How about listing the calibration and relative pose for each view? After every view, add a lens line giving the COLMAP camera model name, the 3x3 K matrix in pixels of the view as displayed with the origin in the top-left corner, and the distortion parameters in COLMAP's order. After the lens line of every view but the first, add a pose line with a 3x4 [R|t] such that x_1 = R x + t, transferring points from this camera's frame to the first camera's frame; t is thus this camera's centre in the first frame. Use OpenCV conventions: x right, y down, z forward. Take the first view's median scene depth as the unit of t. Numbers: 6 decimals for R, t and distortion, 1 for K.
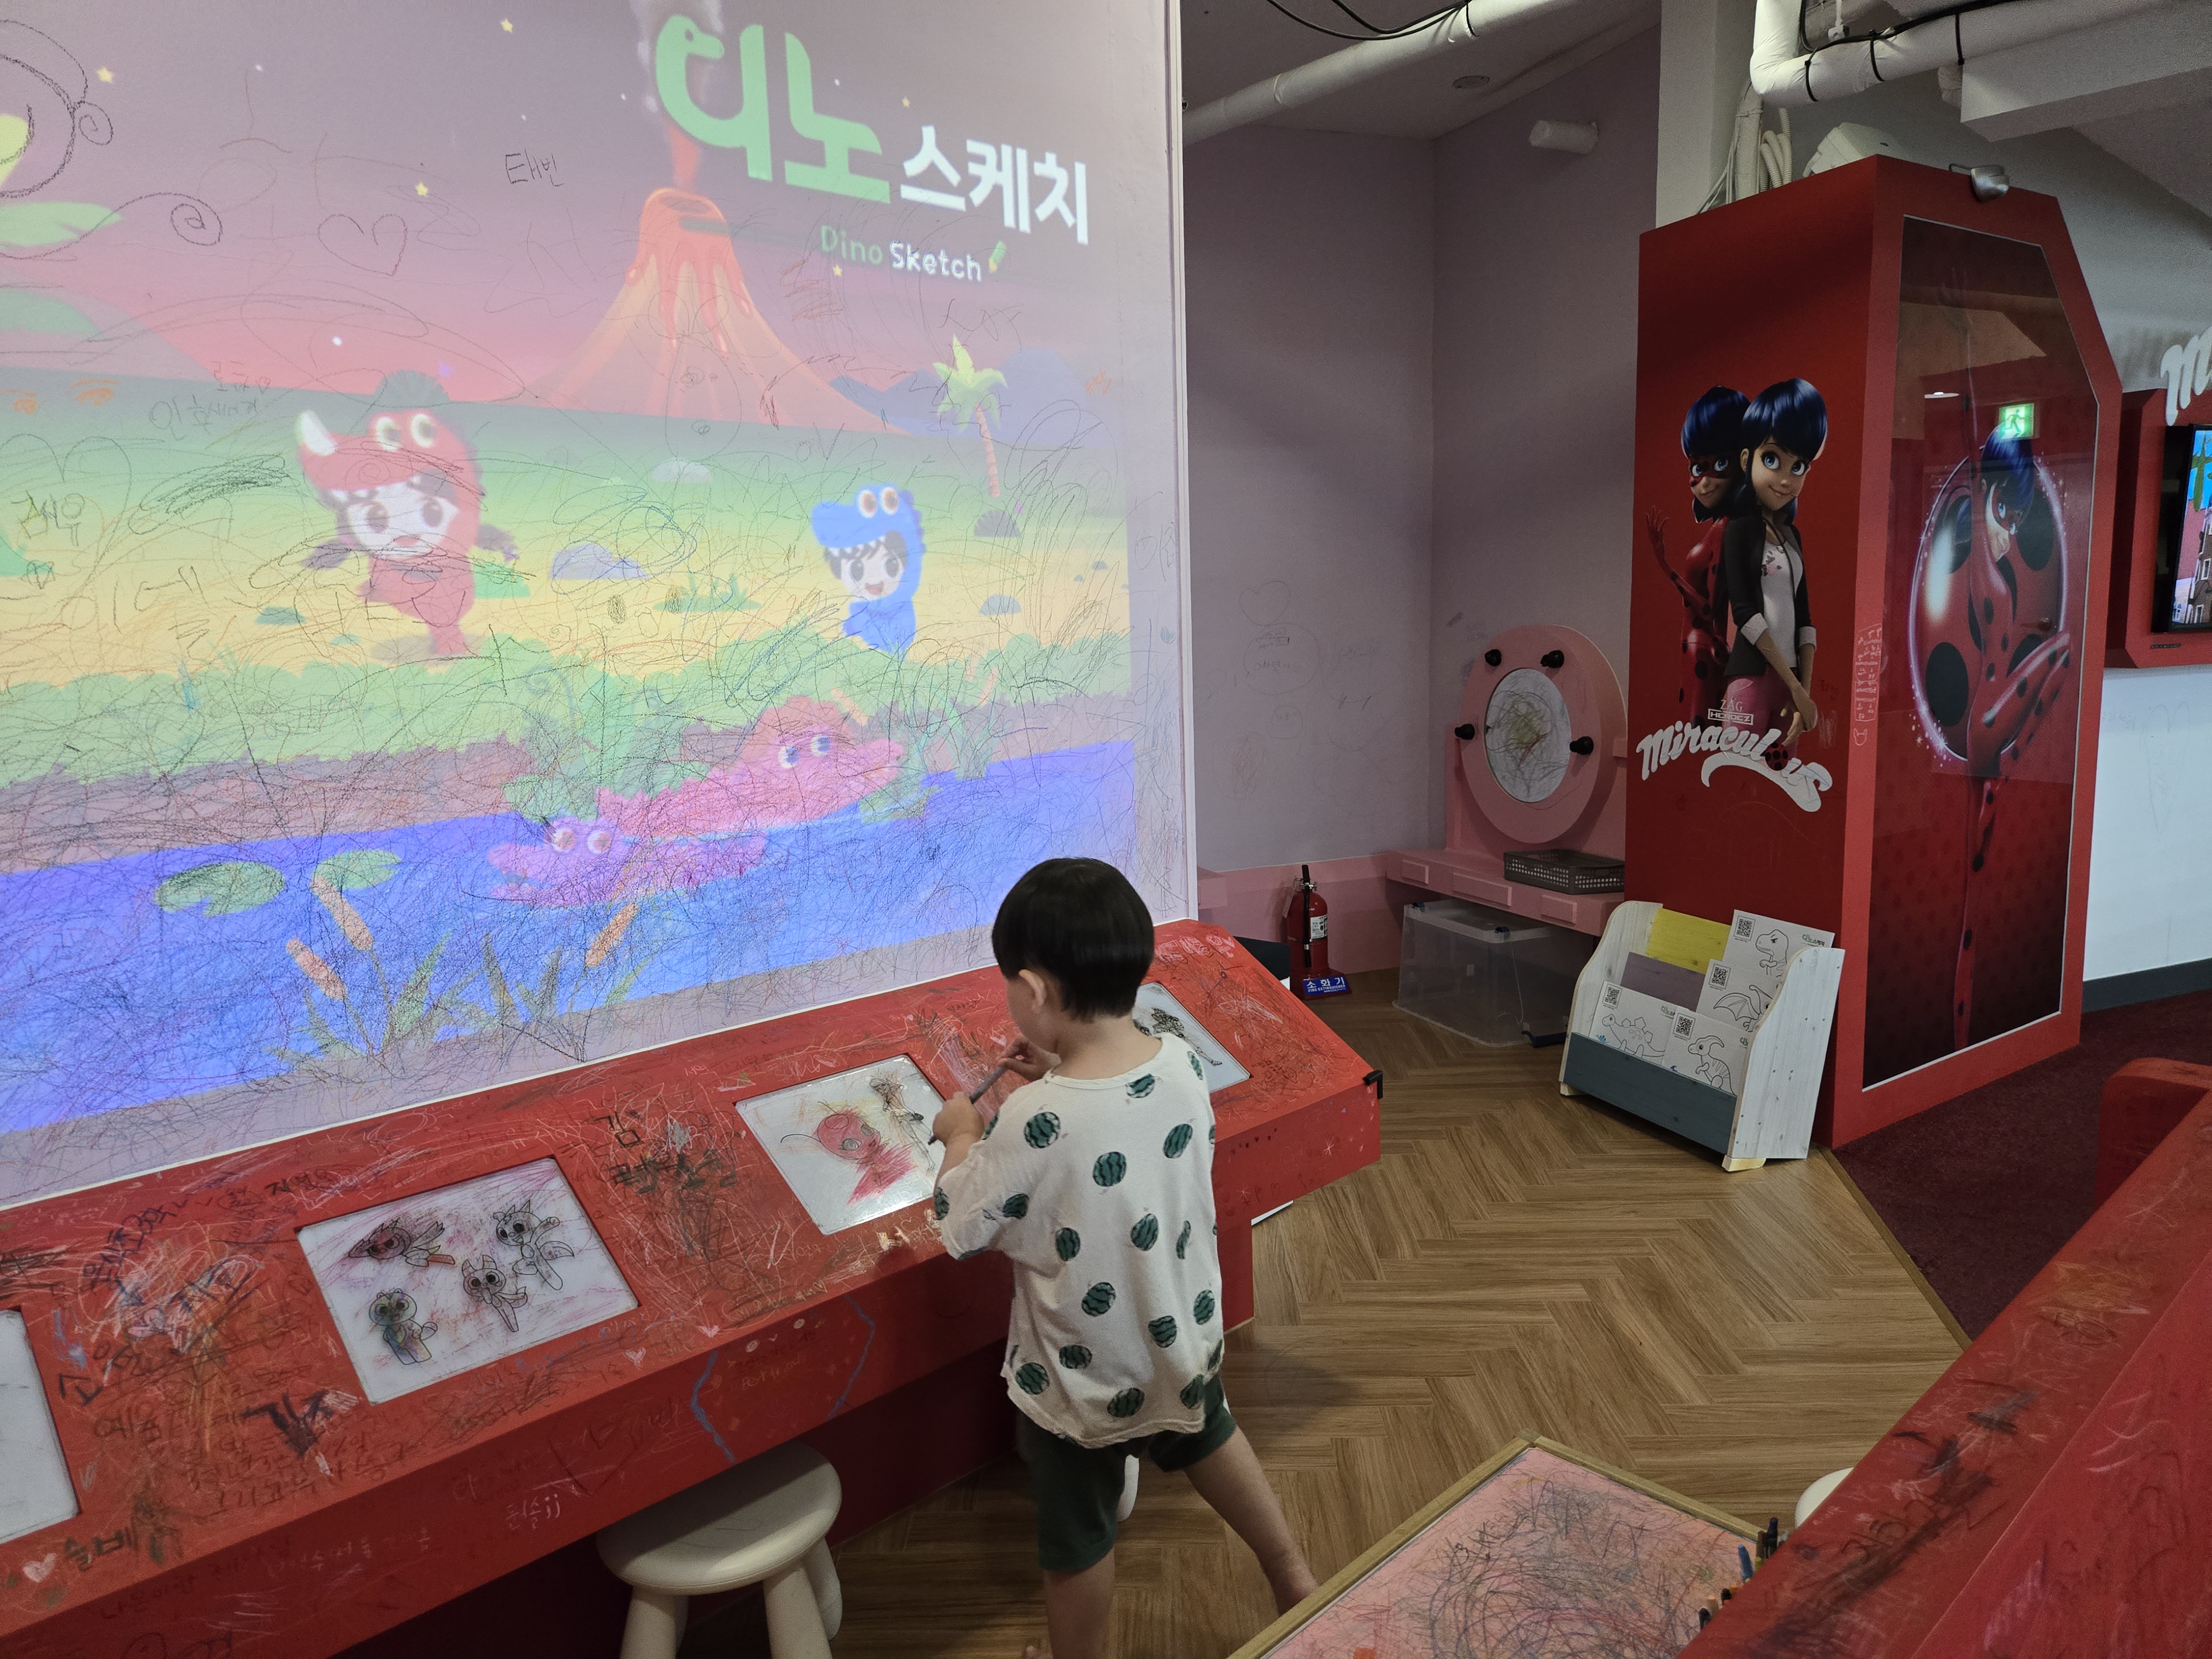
lens RADIAL K [[1486.8, 0, 1090.5], [0, 1486.8, 822.2], [0, 0, 1]] dist [0.058182, -0.049786]
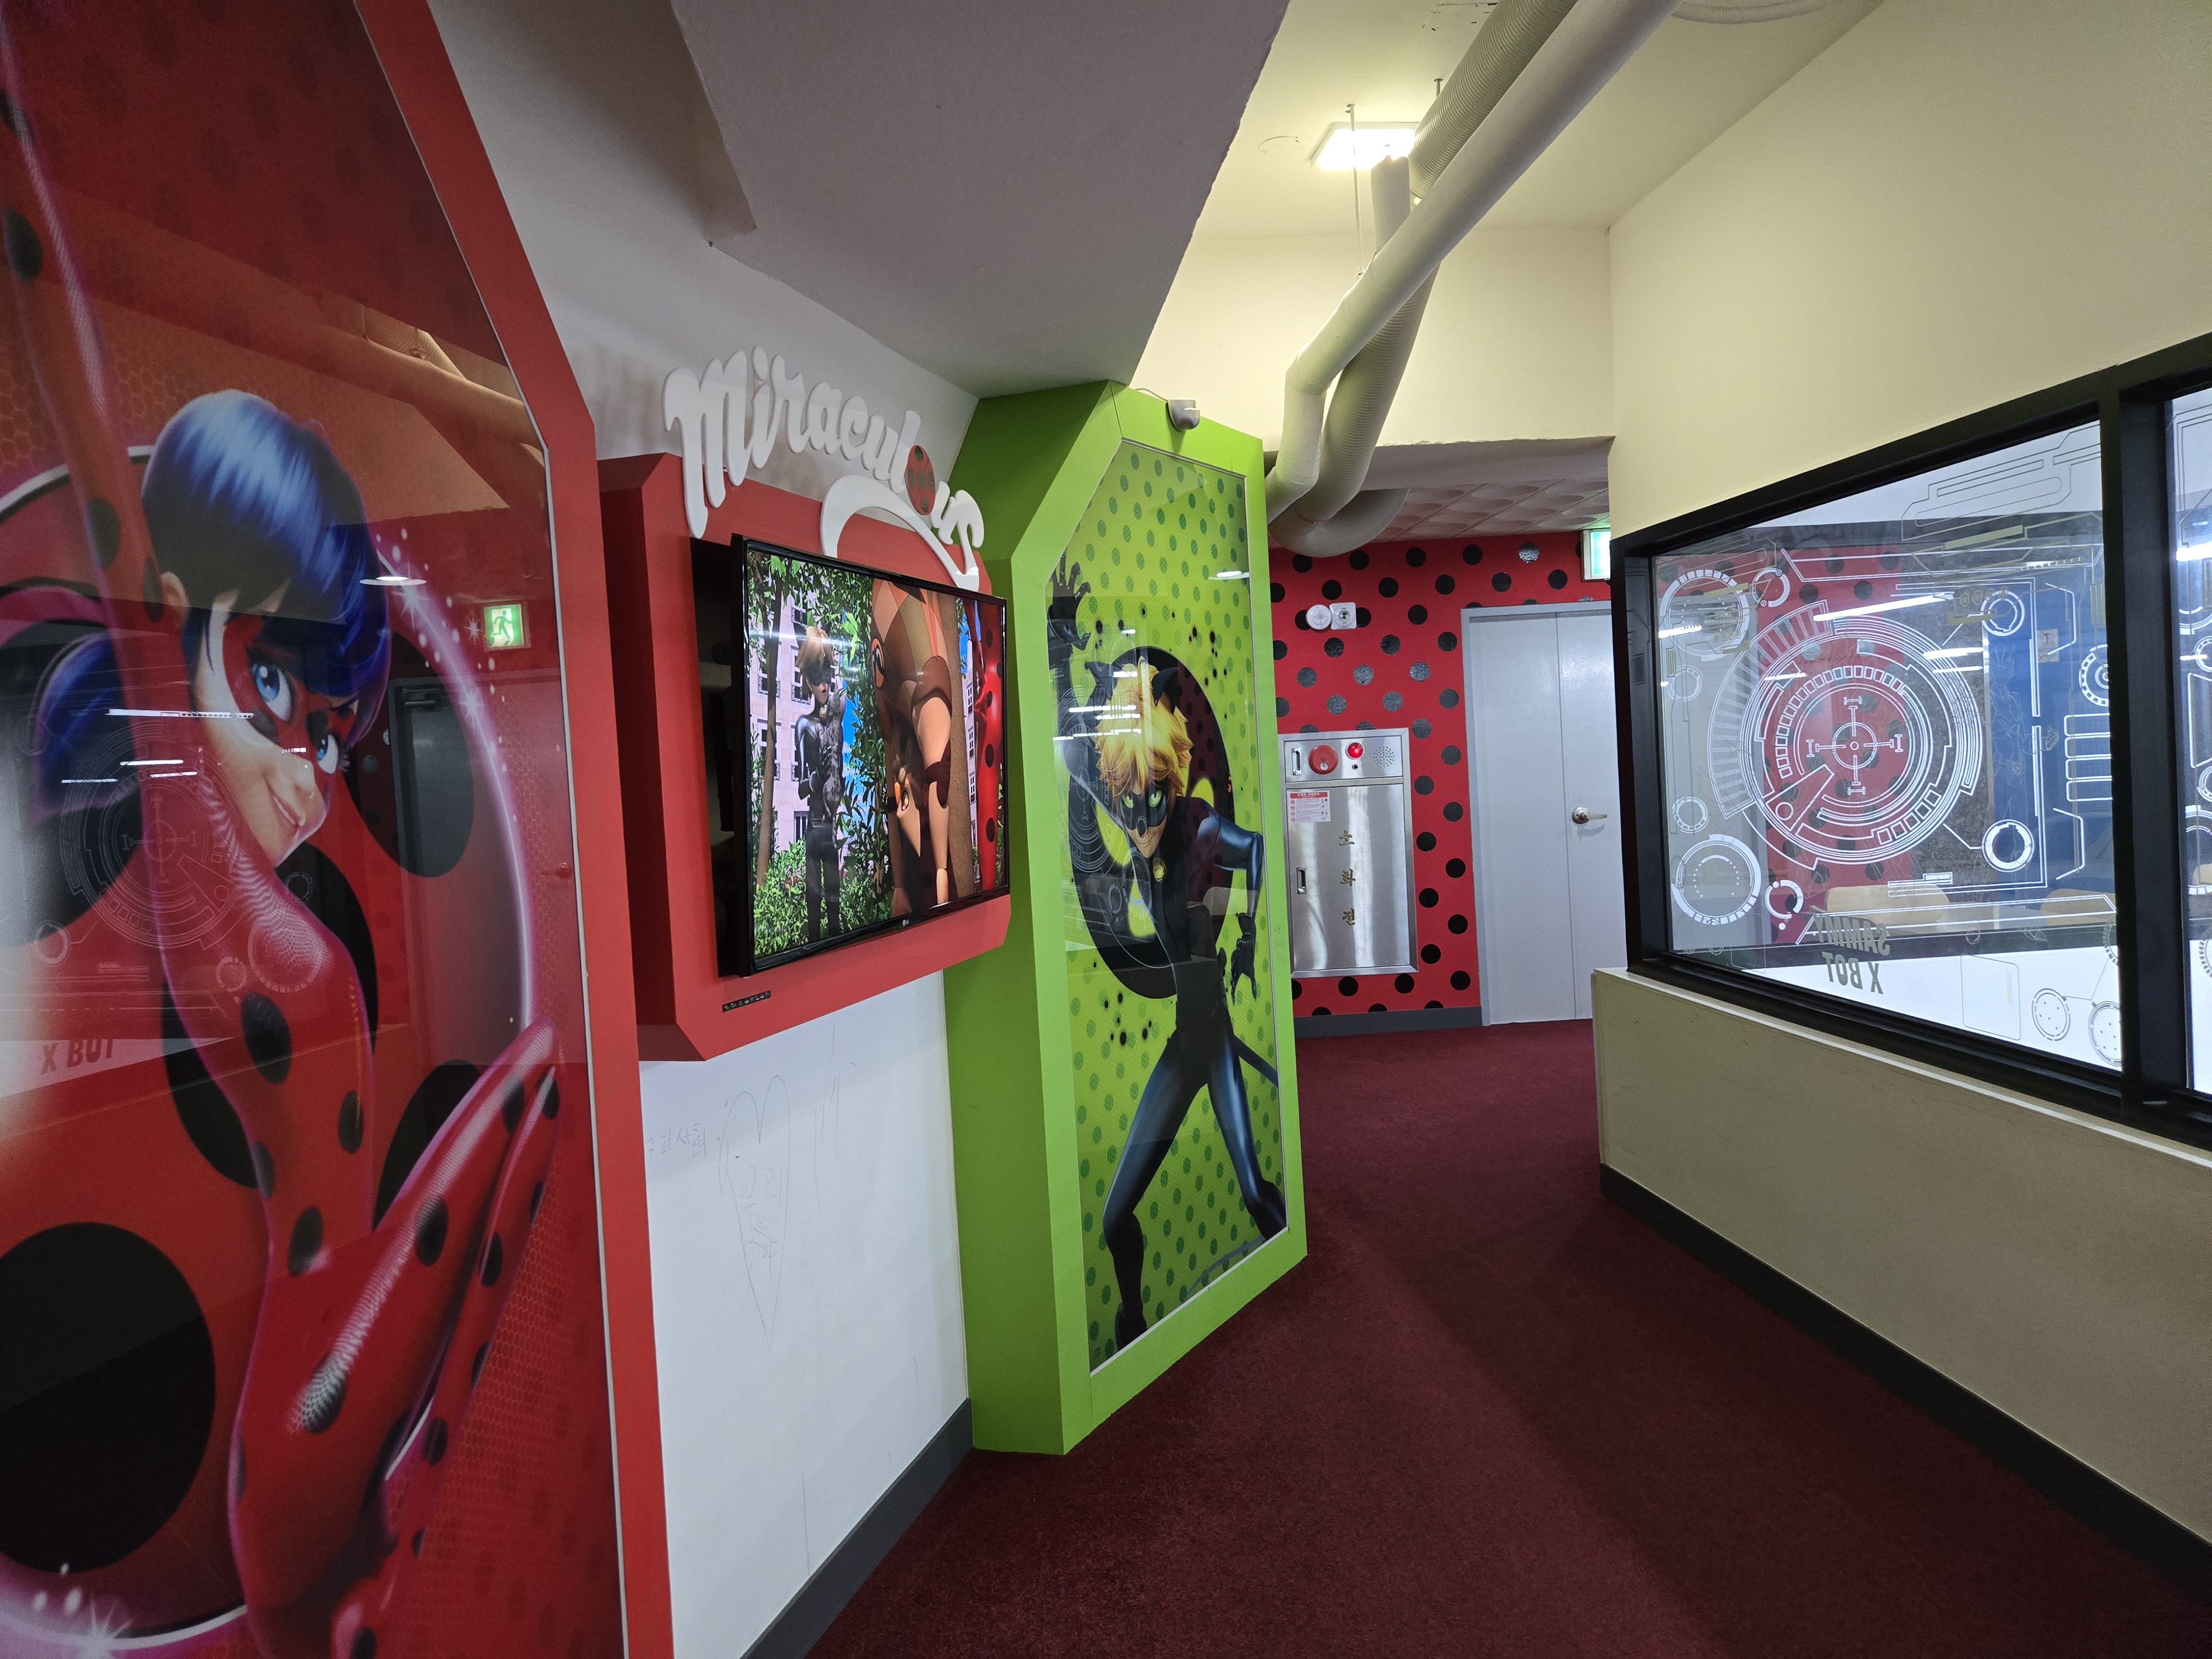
lens RADIAL K [[1486.8, 0, 1094.3], [0, 1486.8, 826.0], [0, 0, 1]] dist [0.058182, -0.049786]
pose [[0.628986, -0.035054, 0.776626, 0.446154], [0.144919, 0.986760, -0.072830, -0.128280], [-0.763790, 0.158357, 0.625738, 0.655850]]
